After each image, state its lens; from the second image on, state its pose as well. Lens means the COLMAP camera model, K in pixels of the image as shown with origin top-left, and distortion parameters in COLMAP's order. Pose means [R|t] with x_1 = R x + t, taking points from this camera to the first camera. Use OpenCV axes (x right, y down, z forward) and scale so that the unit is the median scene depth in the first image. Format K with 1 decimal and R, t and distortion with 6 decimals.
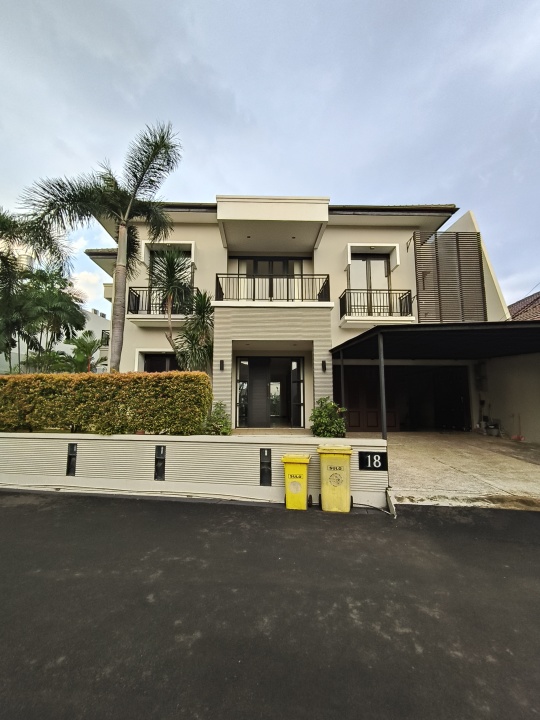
lens RADIAL K [[339.6, 0, 270.0], [0, 339.6, 360.0], [0, 0, 1]] dist [0.002925, 0.000688]
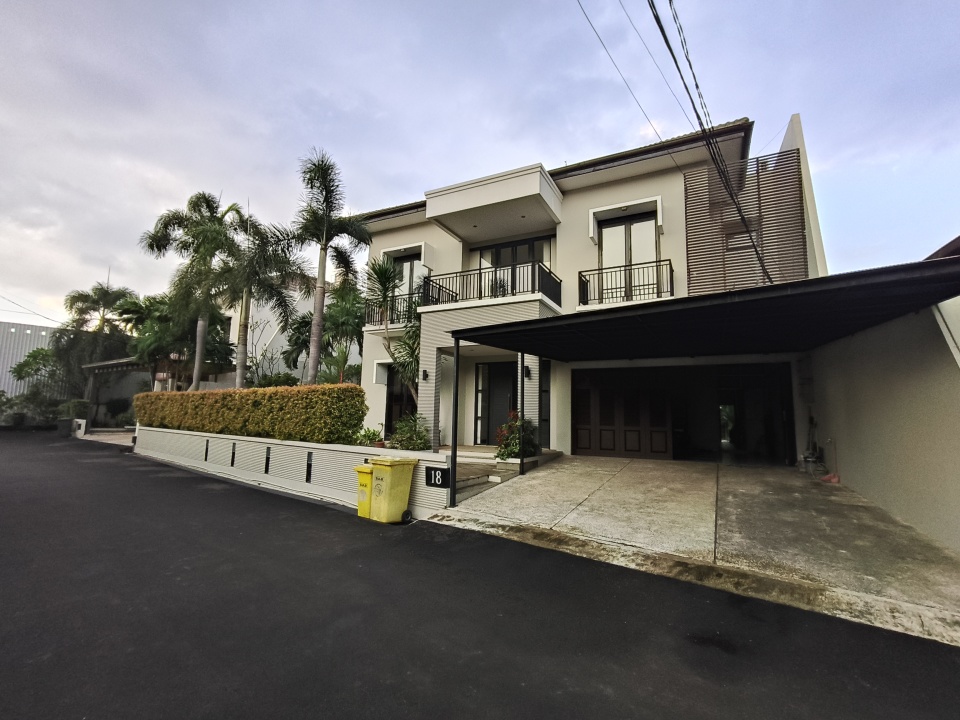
lens RADIAL K [[452.8, 0, 480.0], [0, 452.8, 360.0], [0, 0, 1]] dist [0.002925, 0.000688]
pose [[0.877796, -0.046550, -0.476768, 0.508759], [0.044416, 0.998889, -0.015752, 0.000009], [0.476971, -0.007349, 0.878888, -0.018560]]
